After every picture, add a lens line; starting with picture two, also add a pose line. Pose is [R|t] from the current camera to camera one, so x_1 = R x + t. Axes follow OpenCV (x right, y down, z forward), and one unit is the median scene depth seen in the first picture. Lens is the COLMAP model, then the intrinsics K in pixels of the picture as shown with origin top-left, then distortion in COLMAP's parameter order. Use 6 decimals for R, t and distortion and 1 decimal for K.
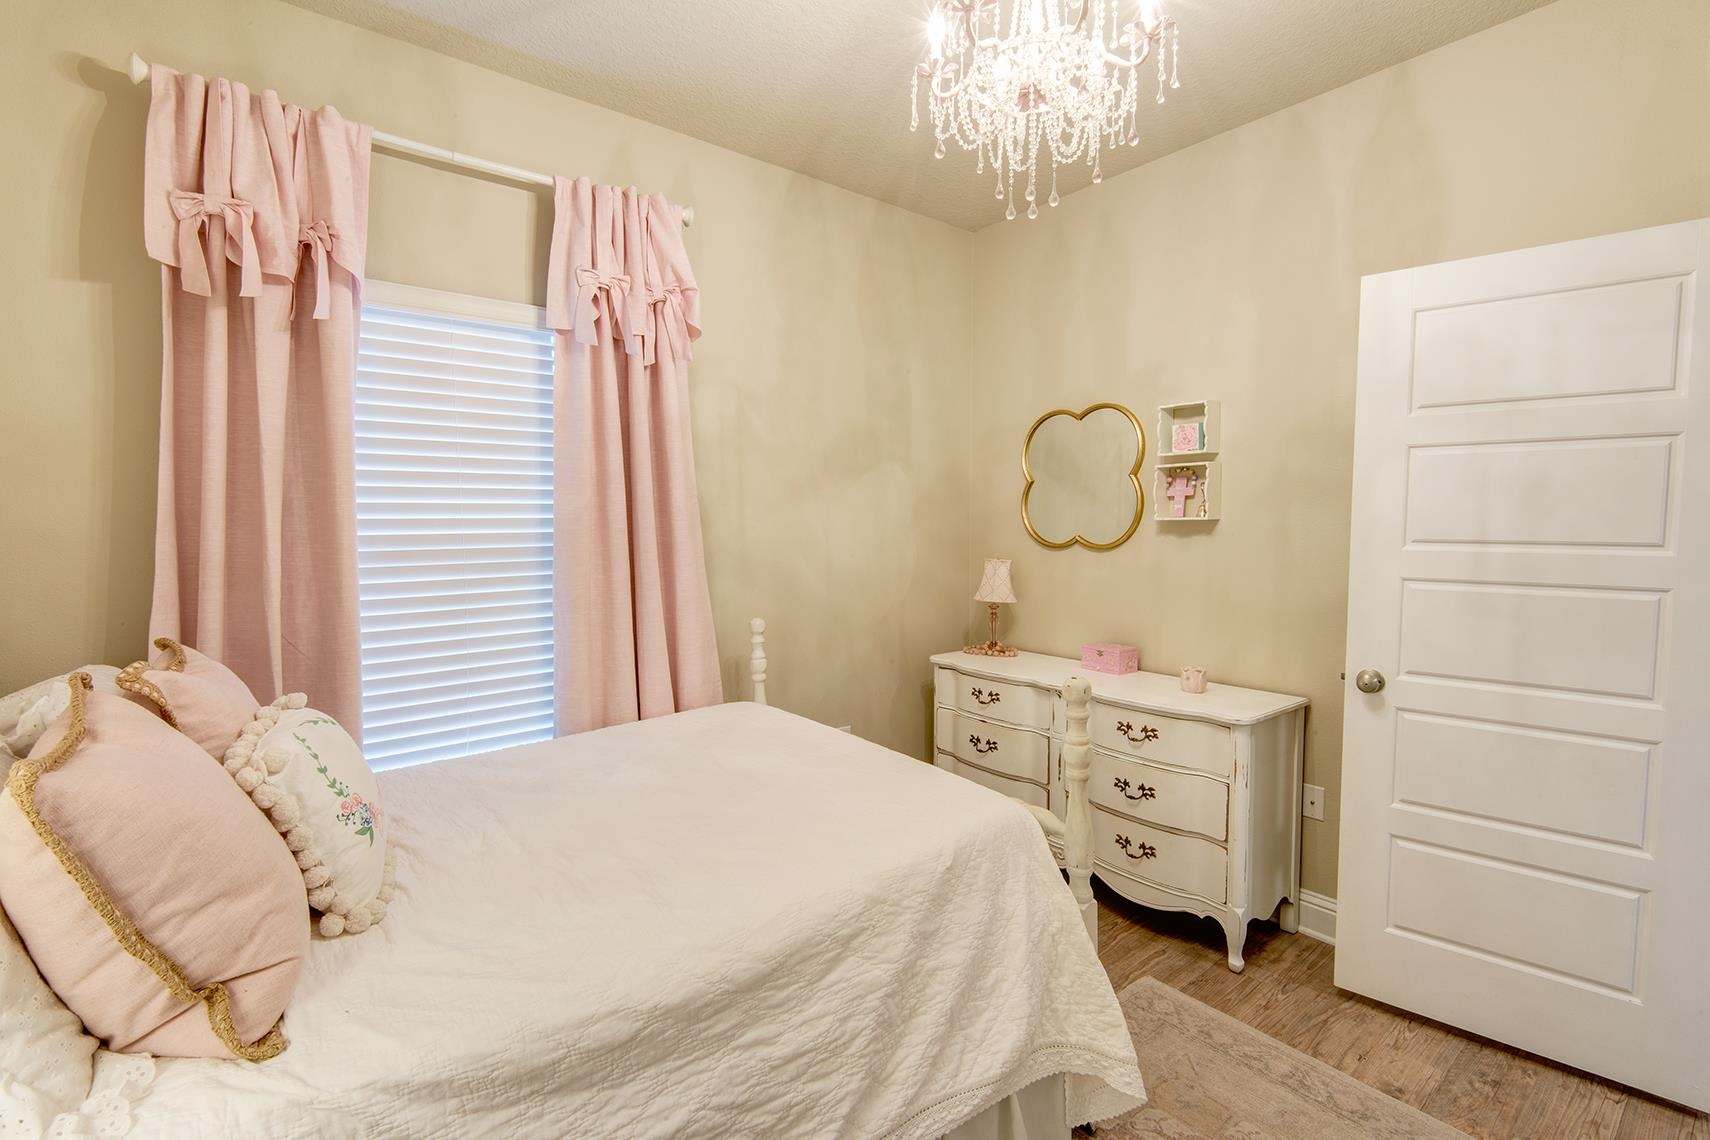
lens RADIAL K [[769.9, 0, 859.6], [0, 769.9, 570.9], [0, 0, 1]] dist [0.032912, -0.019954]
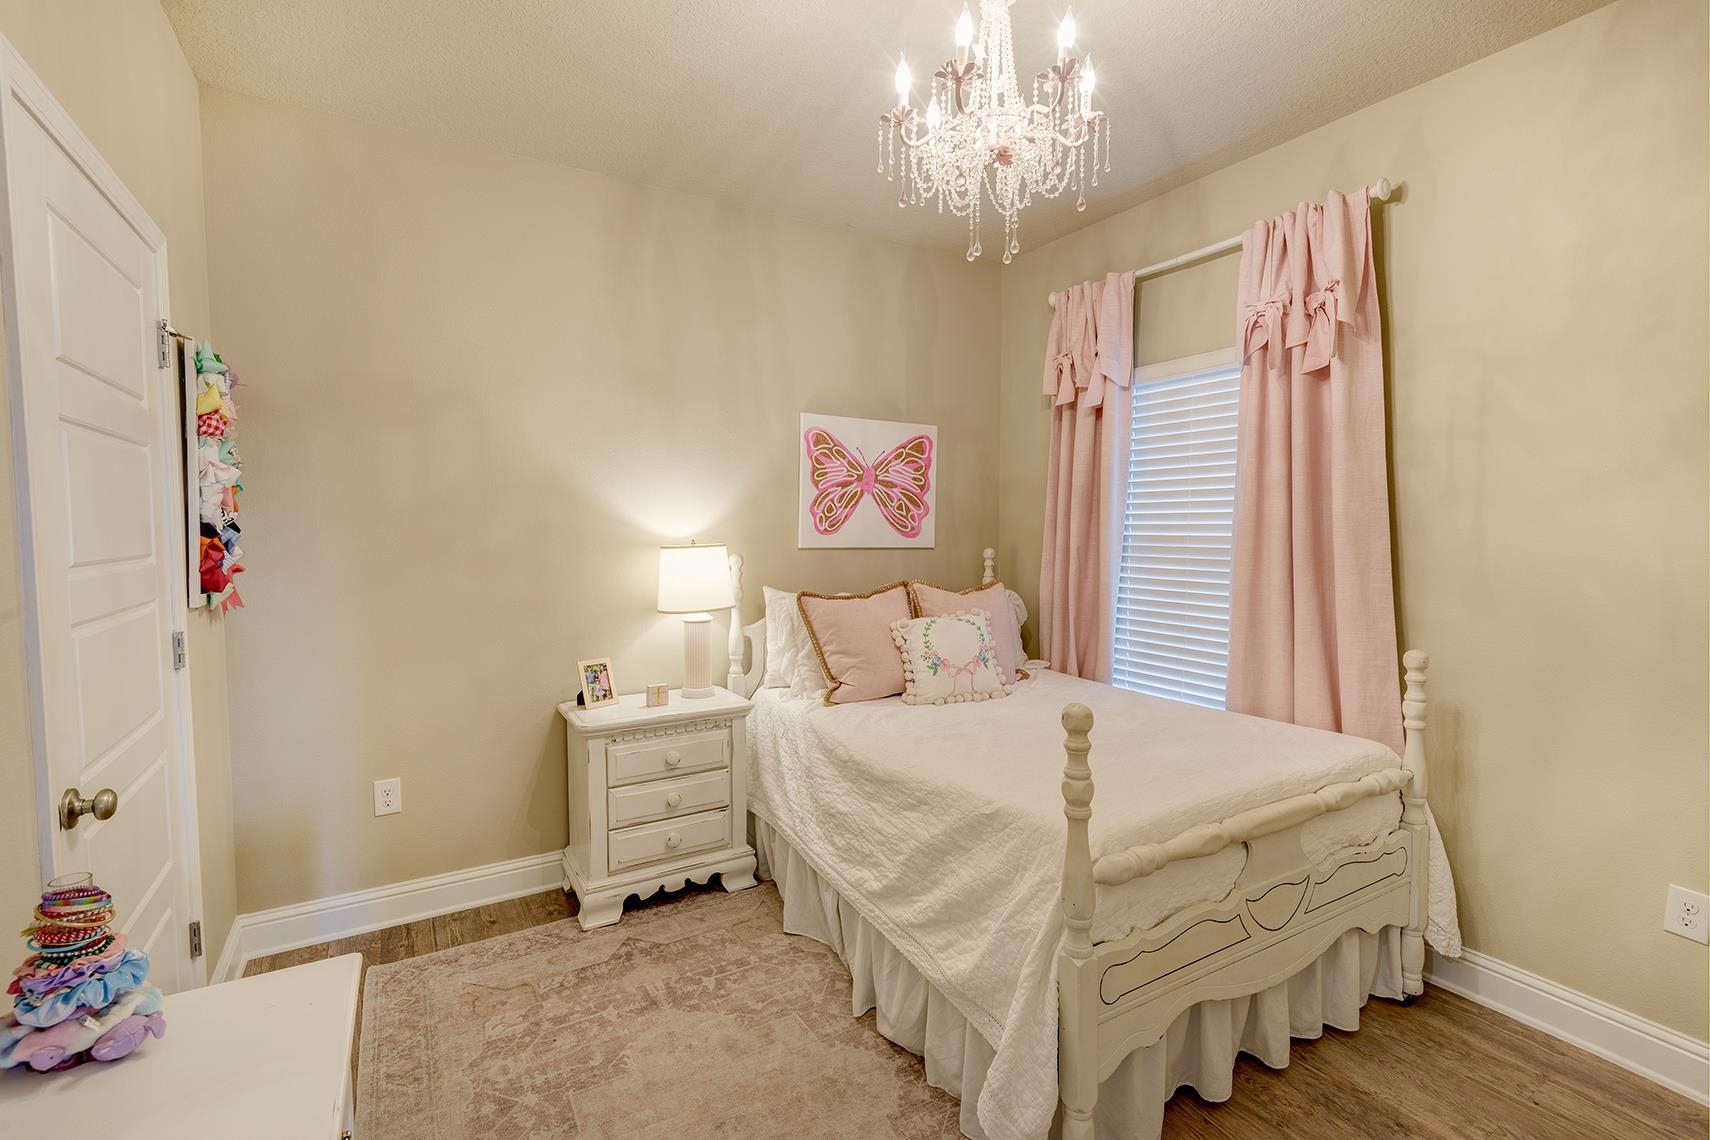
lens RADIAL K [[769.9, 0, 859.6], [0, 769.9, 570.9], [0, 0, 1]] dist [0.032912, -0.019954]
pose [[-0.144489, 0.064512, -0.987401, 1.092885], [-0.065866, 0.995032, 0.074648, -0.061331], [0.987312, 0.075822, -0.139522, 0.783392]]
